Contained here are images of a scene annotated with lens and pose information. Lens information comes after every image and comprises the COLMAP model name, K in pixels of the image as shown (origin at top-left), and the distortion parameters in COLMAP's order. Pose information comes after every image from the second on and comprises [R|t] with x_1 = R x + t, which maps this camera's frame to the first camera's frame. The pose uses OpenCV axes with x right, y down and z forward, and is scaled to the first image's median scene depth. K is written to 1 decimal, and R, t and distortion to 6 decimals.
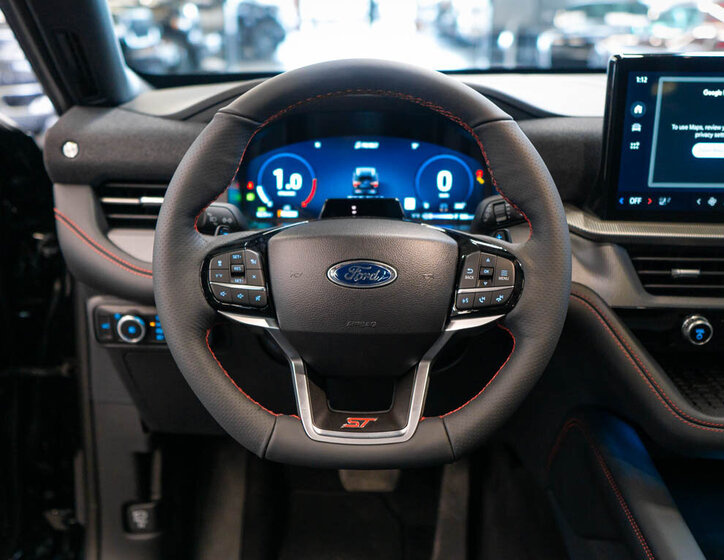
lens RADIAL K [[768.9, 0, 362.0], [0, 768.9, 280.0], [0, 0, 1]] dist [0.015552, -0.016583]
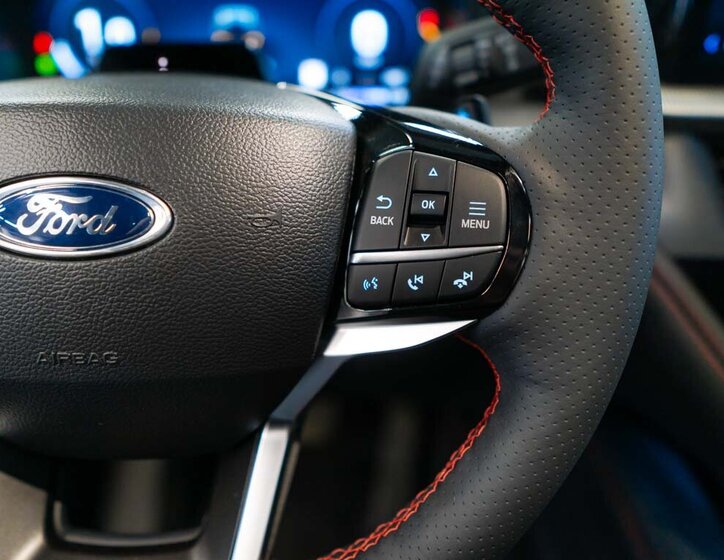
lens RADIAL K [[613.7, 0, 362.0], [0, 613.7, 280.0], [0, 0, 1]] dist [-0.005681, -0.007995]
pose [[0.999580, -0.009647, 0.027324, 0.108064], [0.005249, 0.987638, 0.156665, -0.018808], [-0.028497, -0.156456, 0.987274, 0.626721]]
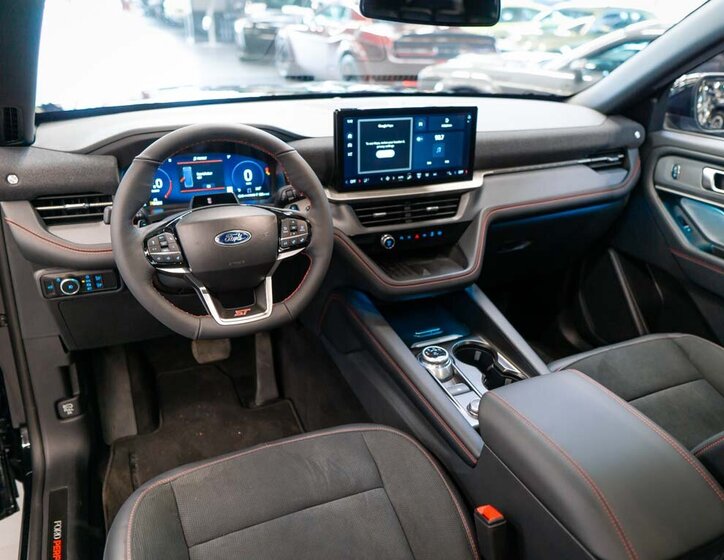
lens RADIAL K [[602.8, 0, 362.0], [0, 602.8, 280.0], [0, 0, 1]] dist [-0.002512, -0.002900]
pose [[0.911186, -0.159035, 0.380062, -0.262971], [0.112419, 0.983462, 0.142004, -0.071666], [-0.396360, -0.086666, 0.913995, -0.467952]]
